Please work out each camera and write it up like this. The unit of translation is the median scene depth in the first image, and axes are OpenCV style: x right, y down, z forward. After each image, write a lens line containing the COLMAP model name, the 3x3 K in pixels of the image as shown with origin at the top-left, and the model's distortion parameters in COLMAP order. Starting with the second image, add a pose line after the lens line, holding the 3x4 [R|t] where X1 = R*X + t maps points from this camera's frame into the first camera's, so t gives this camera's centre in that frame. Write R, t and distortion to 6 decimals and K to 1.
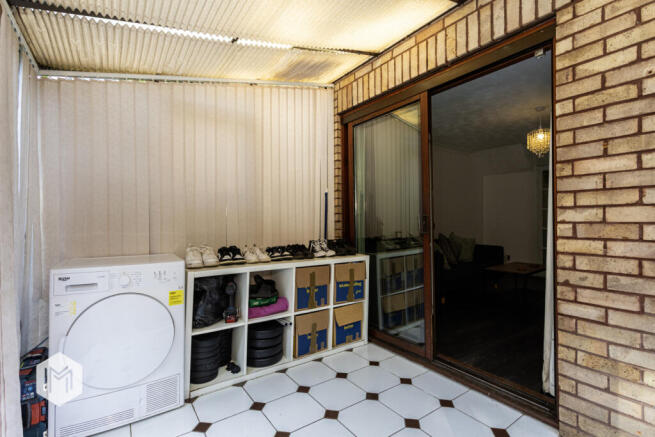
lens RADIAL K [[308.4, 0, 328.2], [0, 308.4, 219.5], [0, 0, 1]] dist [-0.000036, 0.000166]
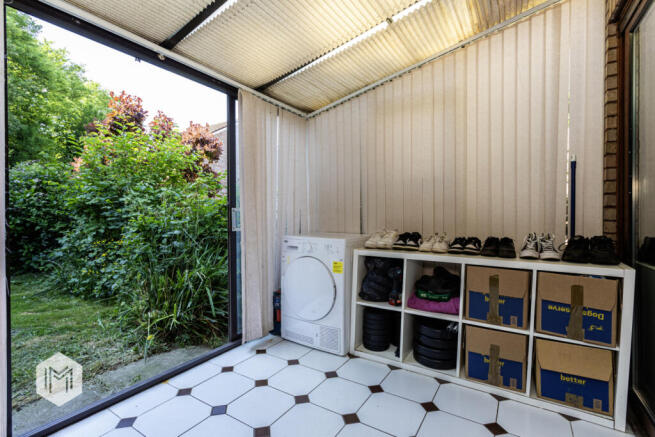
lens RADIAL K [[308.4, 0, 327.8], [0, 308.4, 214.9], [0, 0, 1]] dist [-0.000036, 0.000166]
pose [[0.378977, 0.013303, -0.925311, 0.497144], [0.005864, 0.999842, 0.016776, 0.012813], [0.925388, -0.011783, 0.378839, 0.372012]]
